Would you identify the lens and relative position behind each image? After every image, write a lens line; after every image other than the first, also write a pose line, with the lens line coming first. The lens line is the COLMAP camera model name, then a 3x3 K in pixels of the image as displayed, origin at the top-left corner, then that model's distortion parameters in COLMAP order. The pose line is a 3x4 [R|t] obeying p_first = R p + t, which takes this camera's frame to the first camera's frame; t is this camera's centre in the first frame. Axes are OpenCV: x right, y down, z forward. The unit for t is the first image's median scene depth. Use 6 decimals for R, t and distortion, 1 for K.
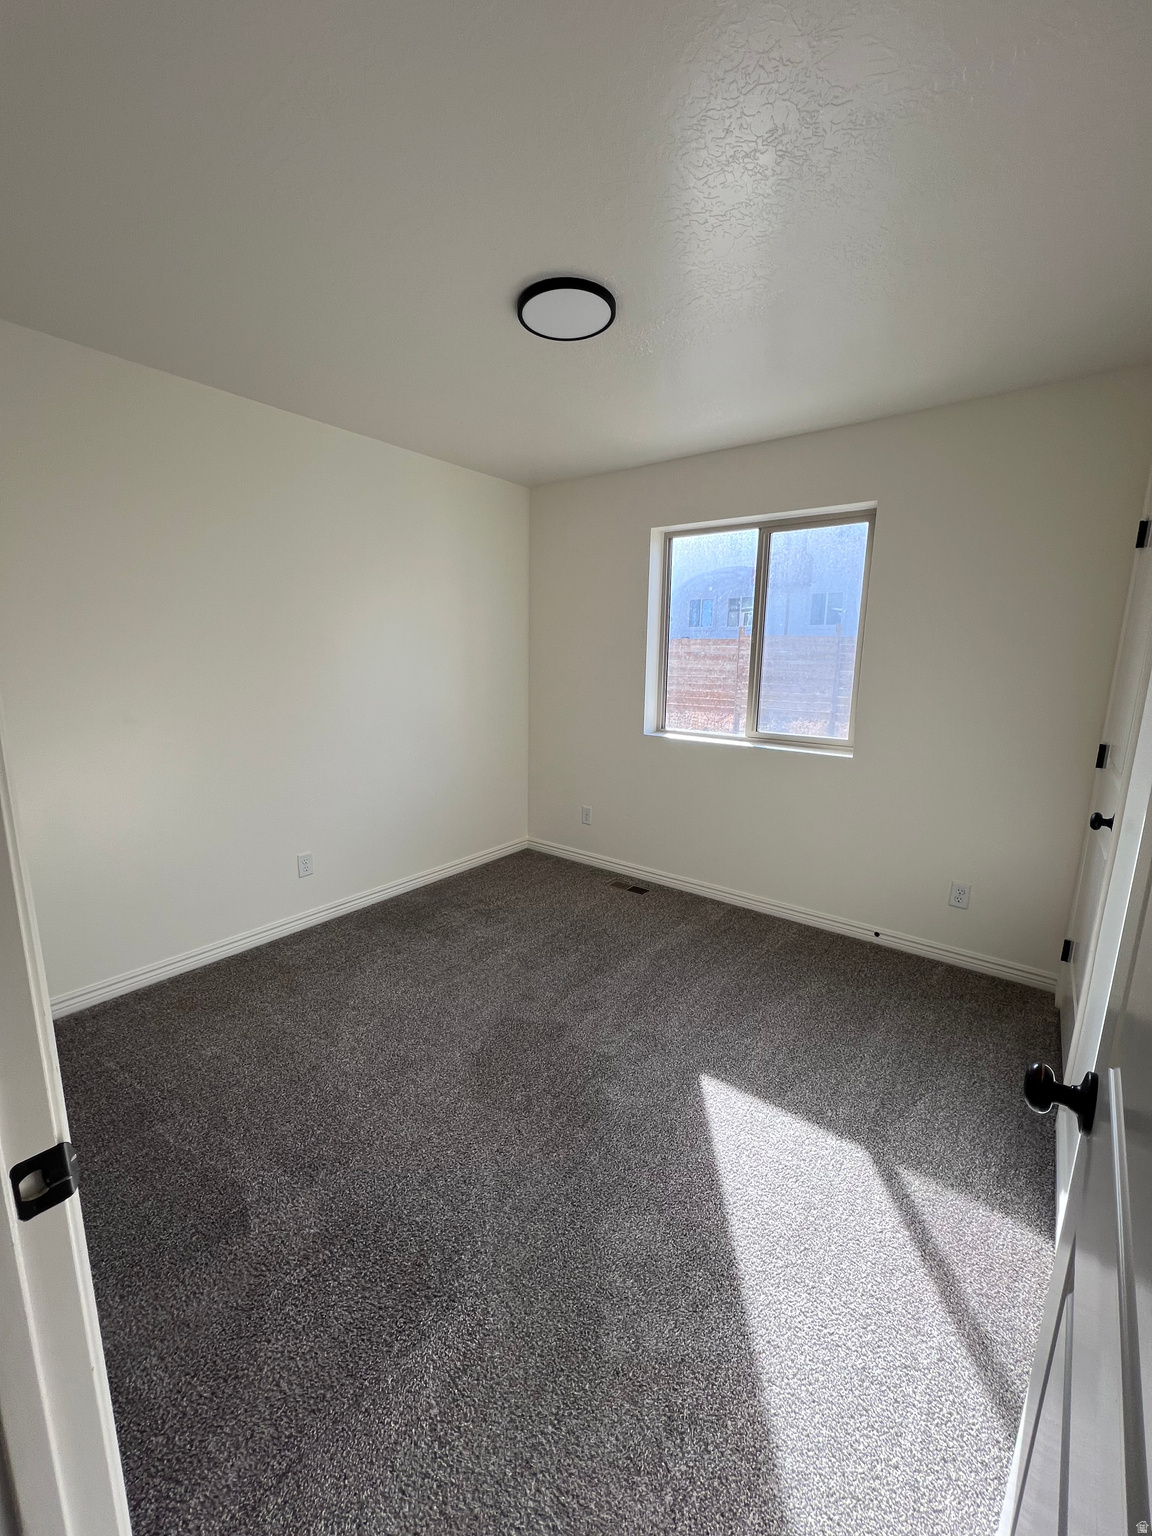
lens RADIAL K [[610.1, 0, 583.1], [0, 610.1, 765.1], [0, 0, 1]] dist [-0.002043, 0.000736]
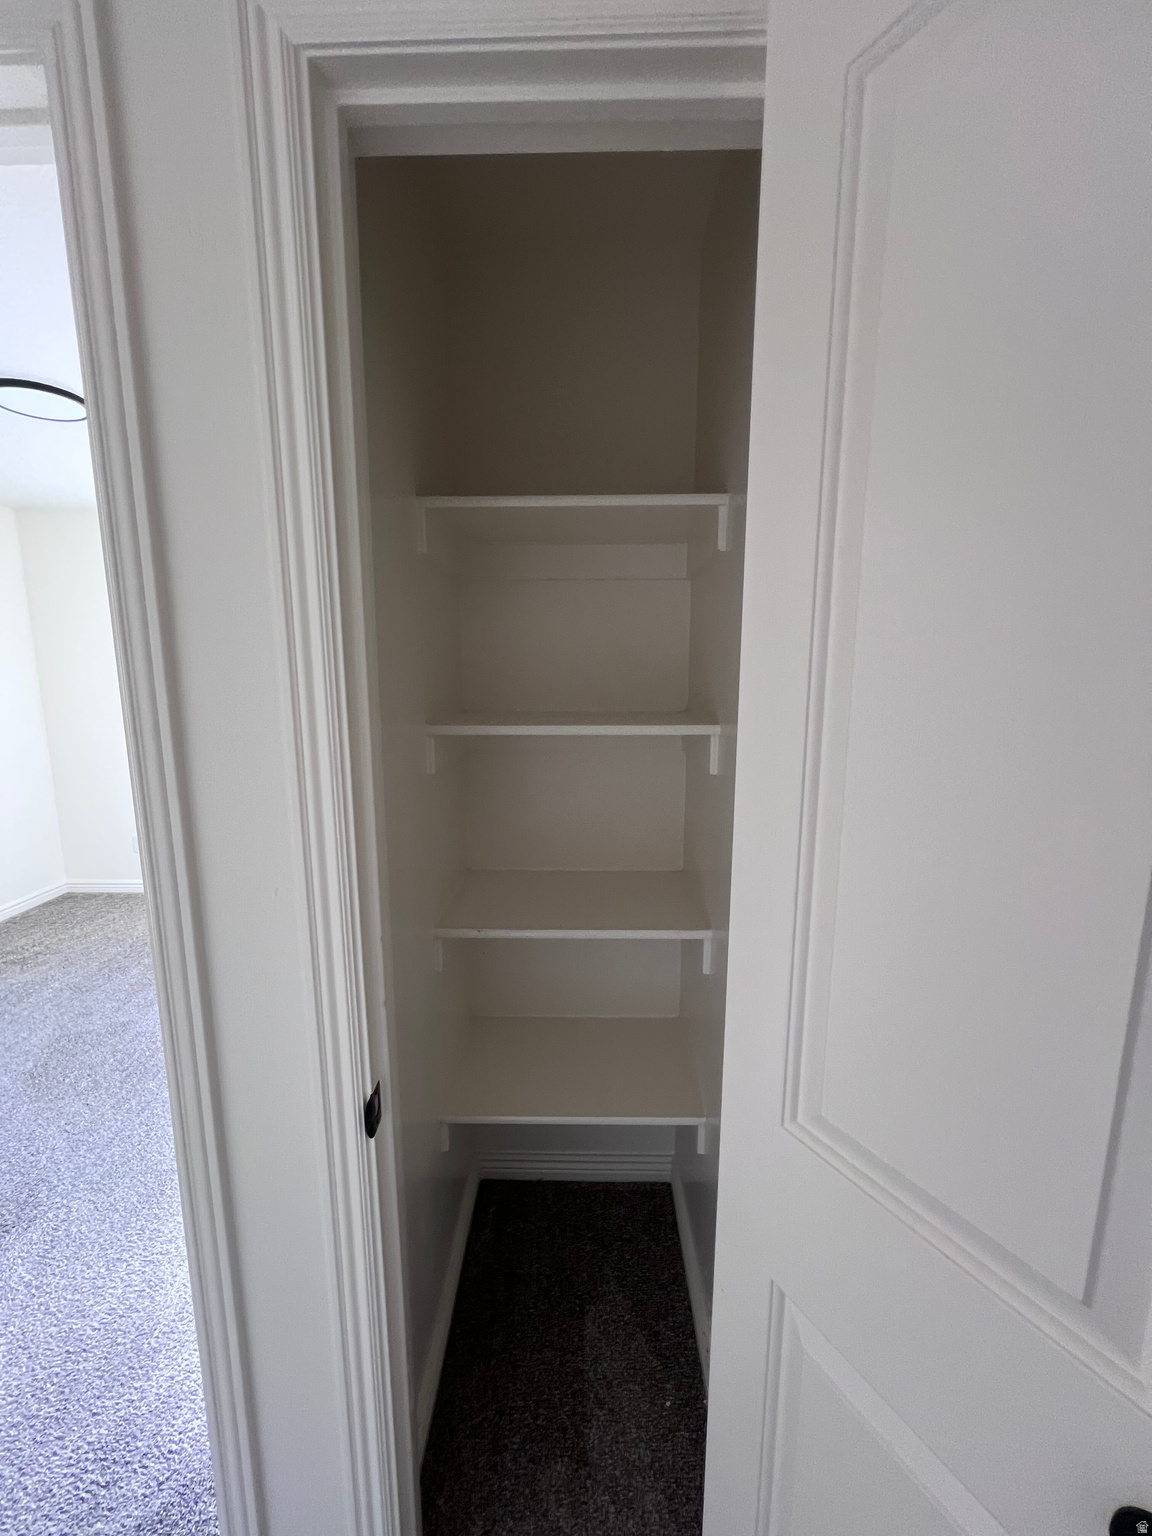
lens RADIAL K [[610.1, 0, 576.7], [0, 610.1, 754.5], [0, 0, 1]] dist [-0.002043, 0.000736]
pose [[0.807674, -0.085188, 0.583443, 0.022655], [0.109995, 0.993906, -0.007148, 0.036516], [-0.579279, 0.069949, 0.812123, -0.436453]]
